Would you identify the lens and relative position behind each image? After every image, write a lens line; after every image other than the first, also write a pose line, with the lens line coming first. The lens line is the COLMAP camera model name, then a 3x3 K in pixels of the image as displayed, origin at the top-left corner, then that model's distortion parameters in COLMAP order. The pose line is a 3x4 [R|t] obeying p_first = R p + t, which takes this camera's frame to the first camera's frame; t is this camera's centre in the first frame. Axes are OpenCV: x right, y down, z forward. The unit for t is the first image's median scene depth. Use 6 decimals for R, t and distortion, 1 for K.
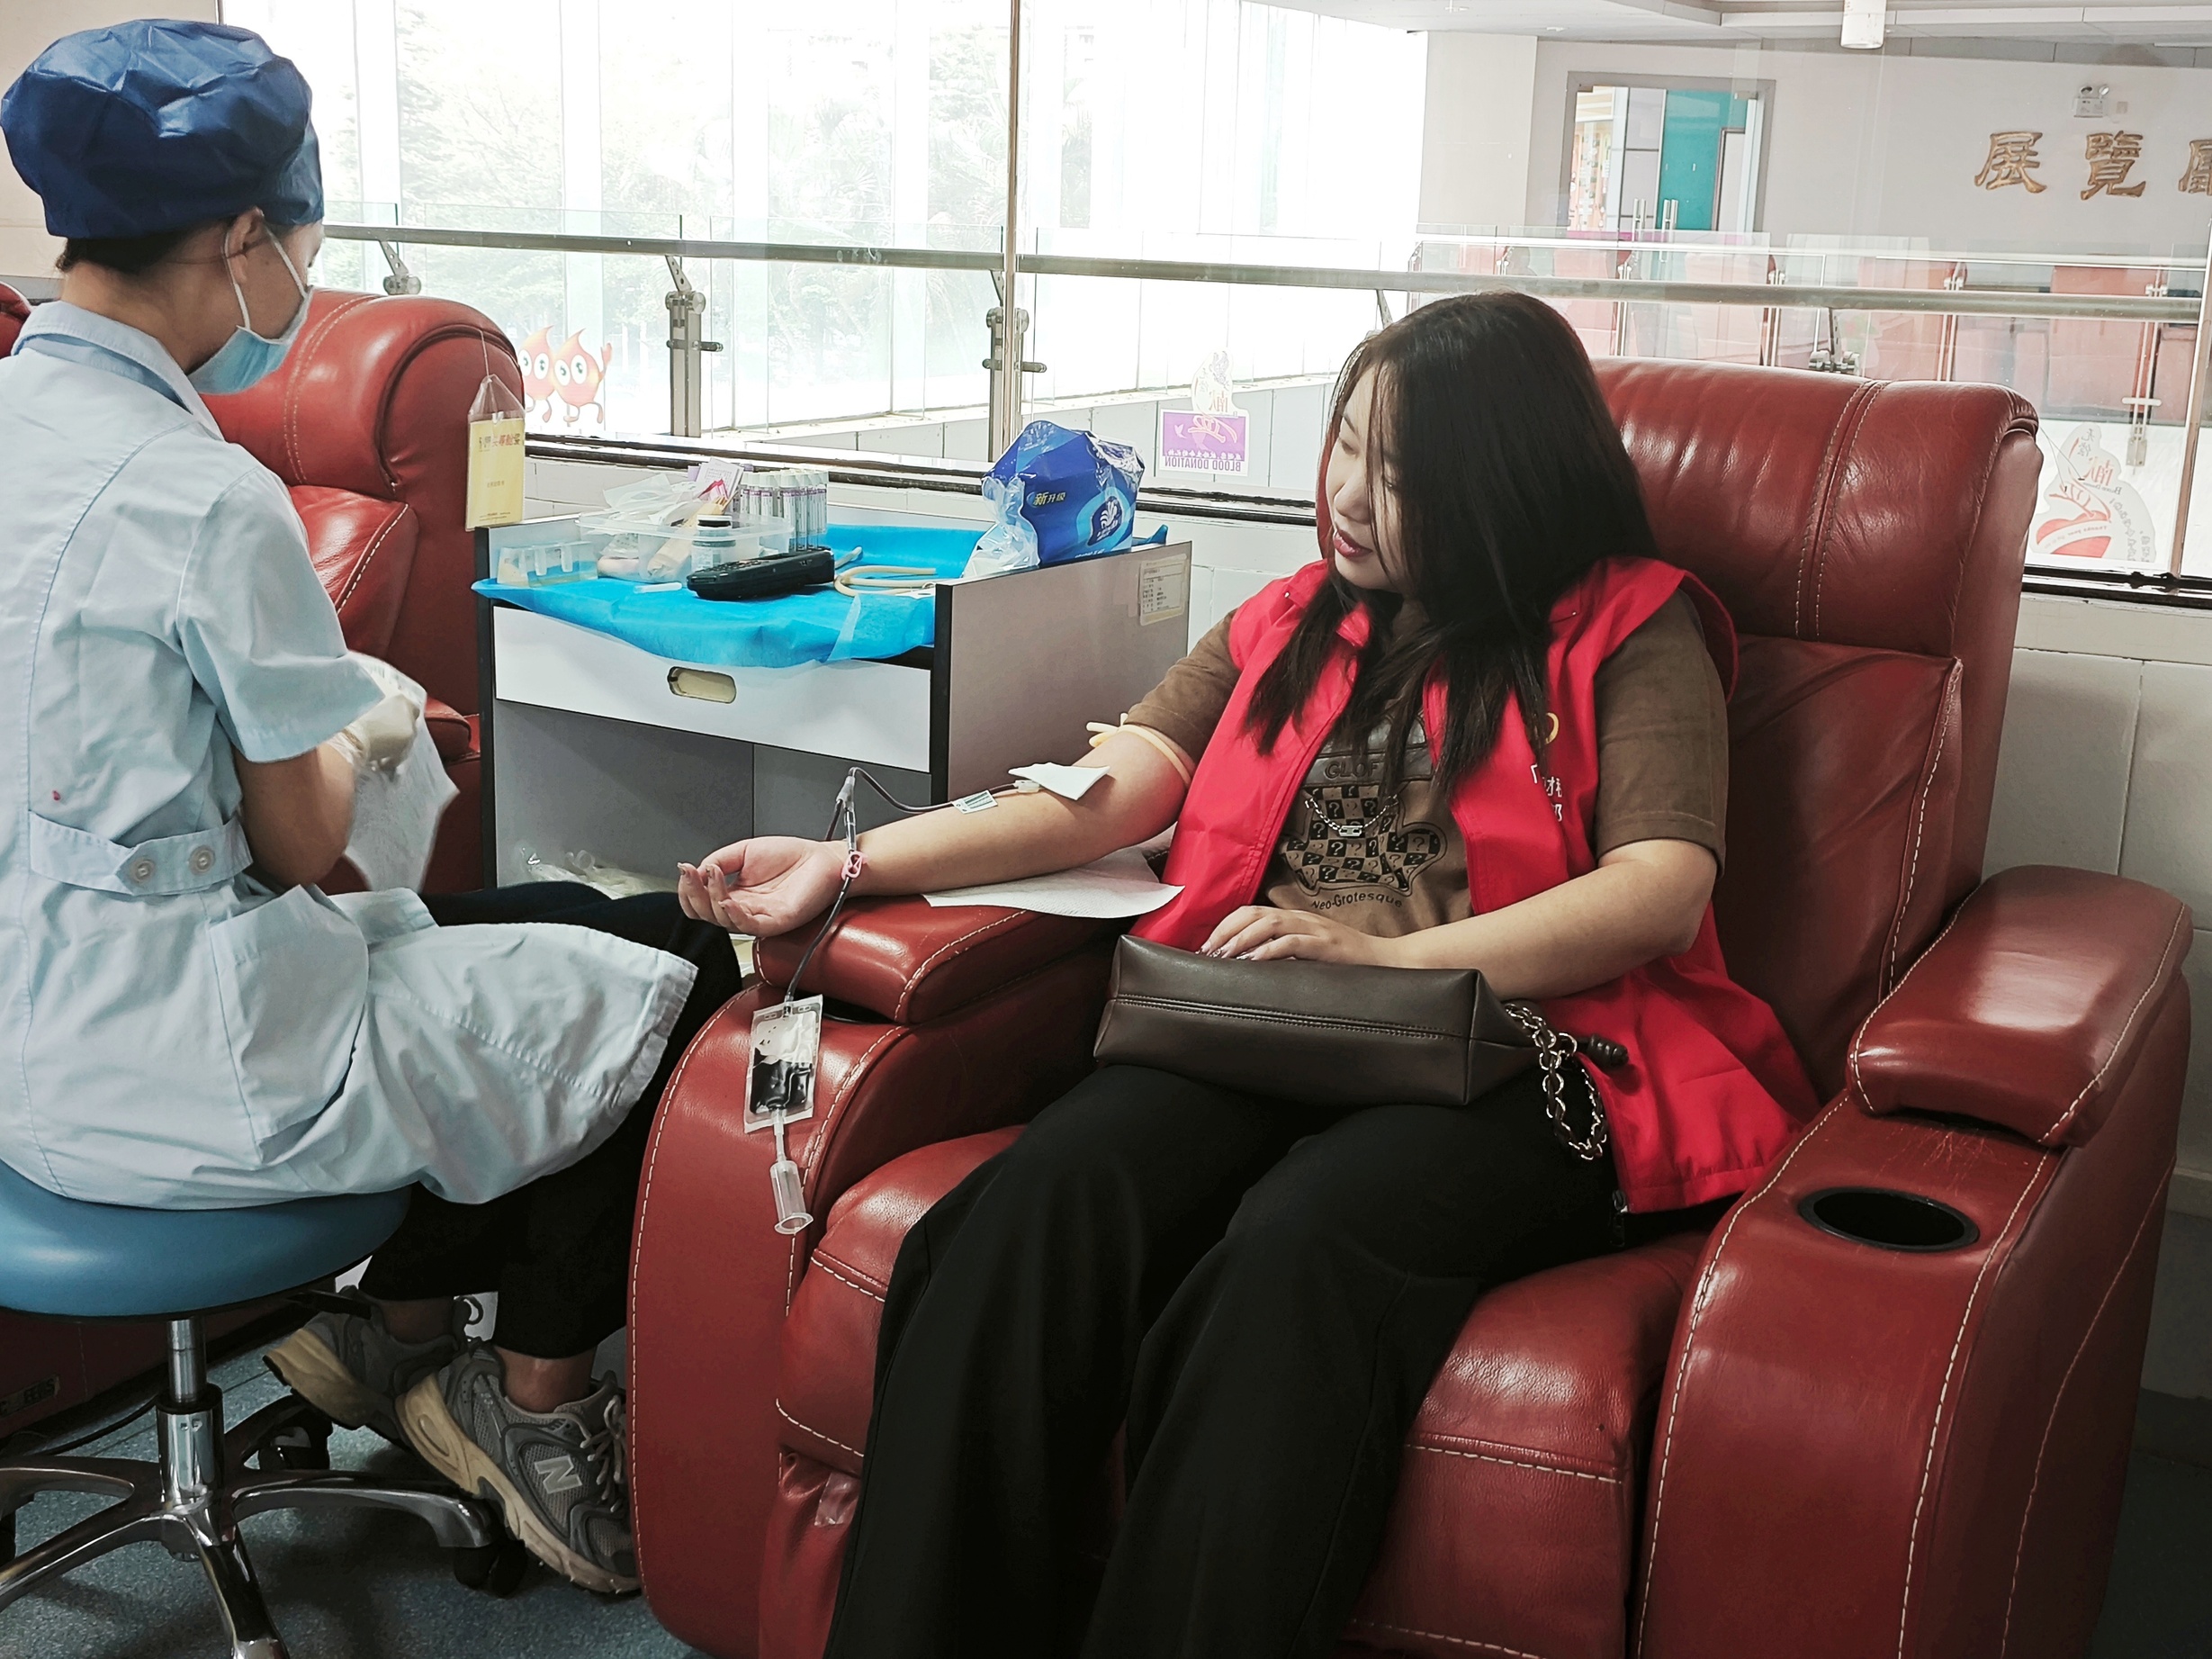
lens RADIAL K [[2471.6, 0, 1106.0], [0, 2471.6, 829.5], [0, 0, 1]] dist [-0.002993, -0.000968]
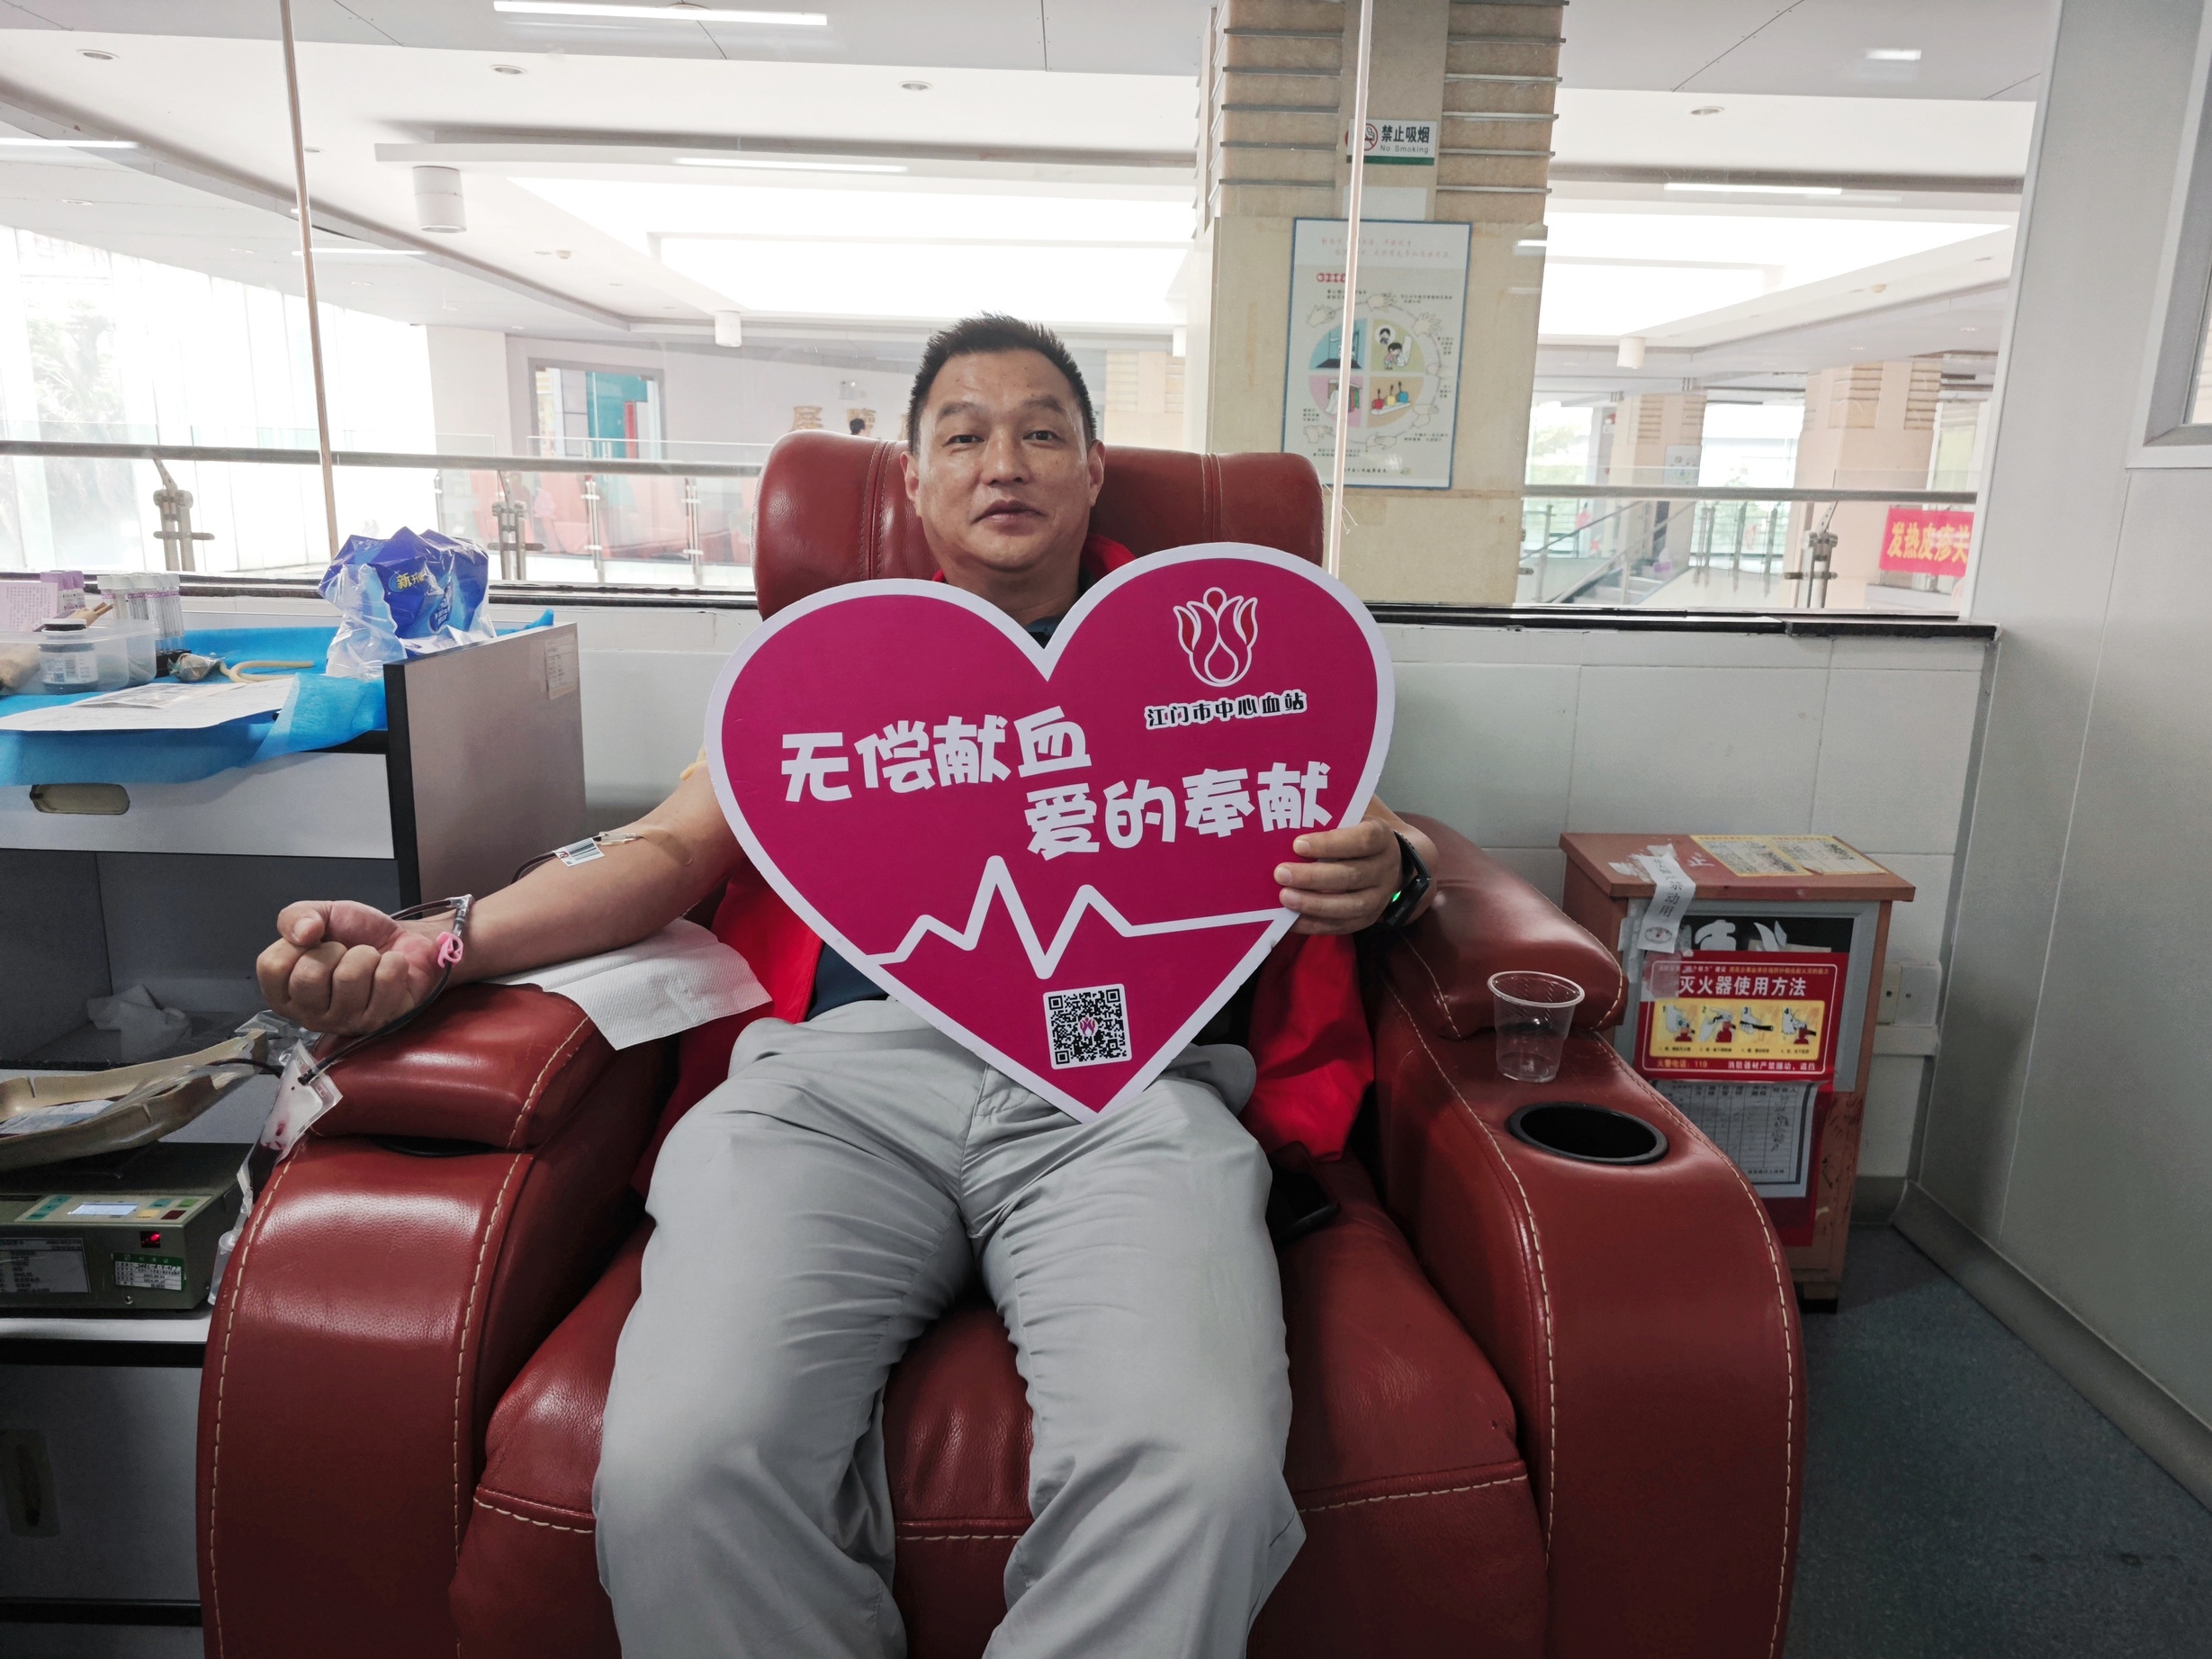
lens RADIAL K [[1443.2, 0, 1103.0], [0, 1443.2, 870.5], [0, 0, 1]] dist [0.050511, -0.054318]
pose [[0.852078, -0.135793, 0.505492, -0.038610], [0.120651, 0.990709, 0.062766, -0.006423], [-0.509319, 0.007507, 0.860545, 0.110939]]
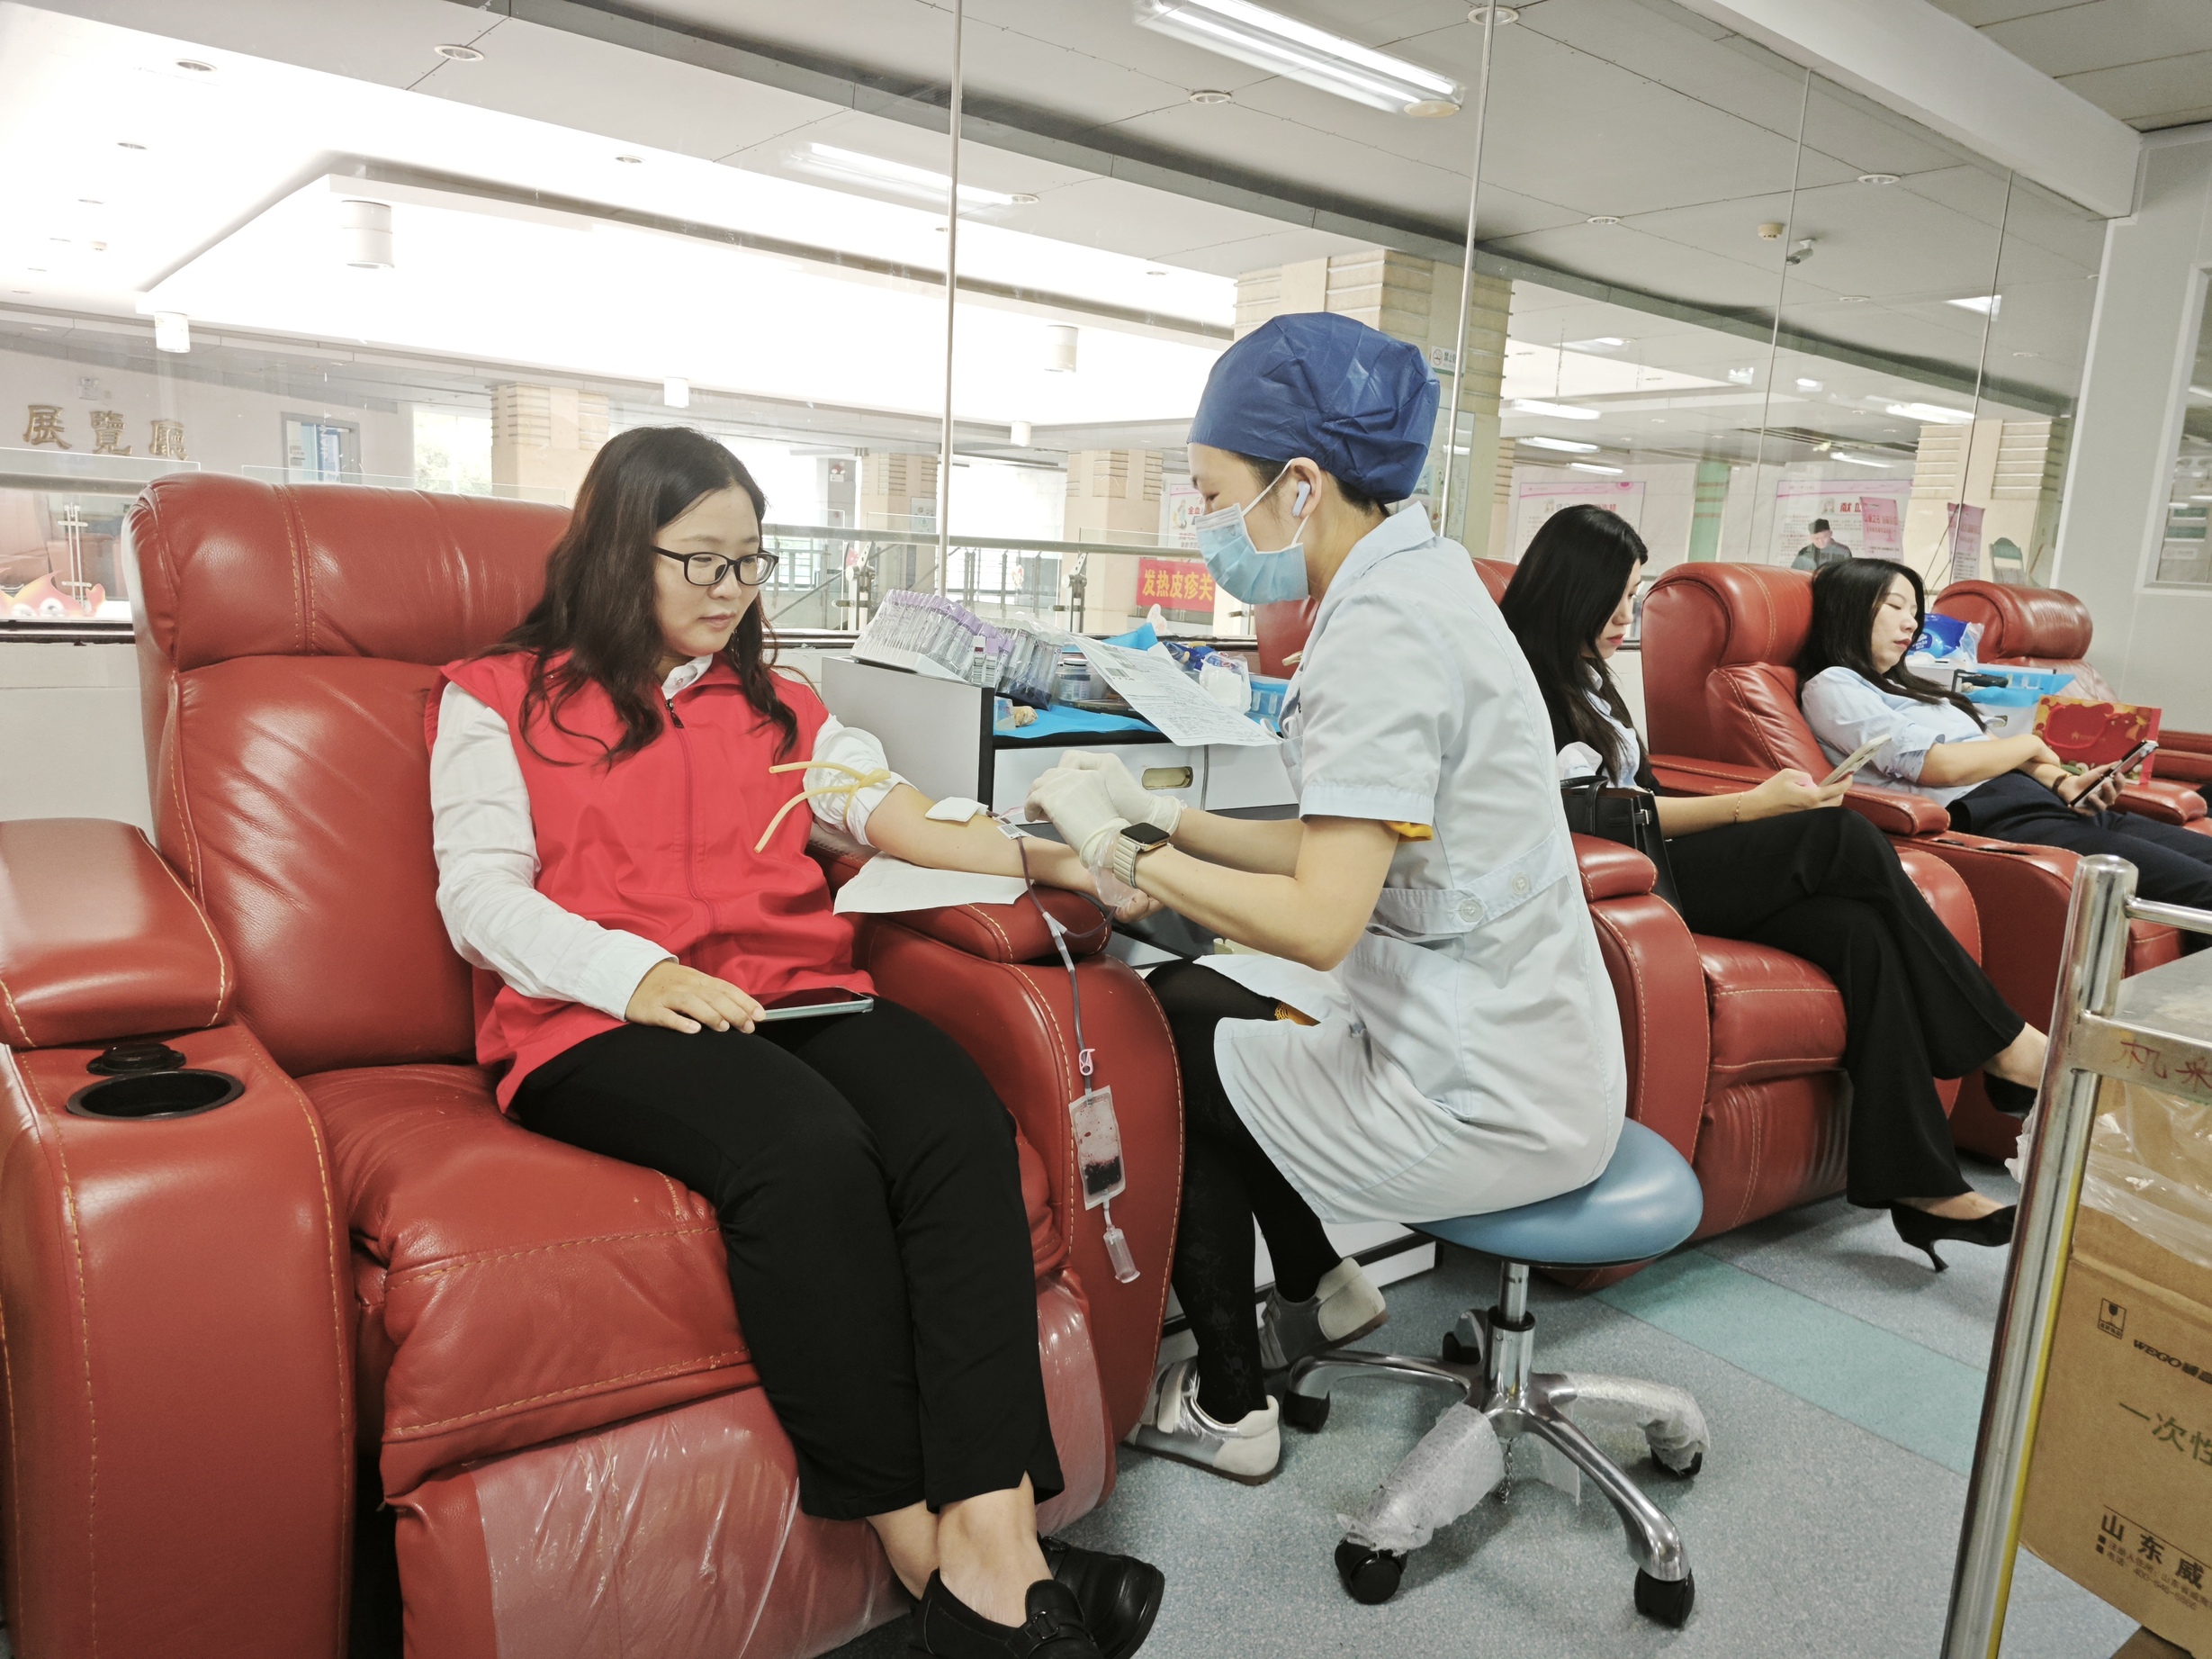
lens RADIAL K [[1449.0, 0, 1106.0], [0, 1449.0, 829.5], [0, 0, 1]] dist [0.047800, -0.044119]
pose [[0.355266, -0.177850, 0.917690, -0.843335], [0.178328, 0.976598, 0.120230, -0.139176], [-0.917598, 0.120936, 0.378668, 0.561342]]
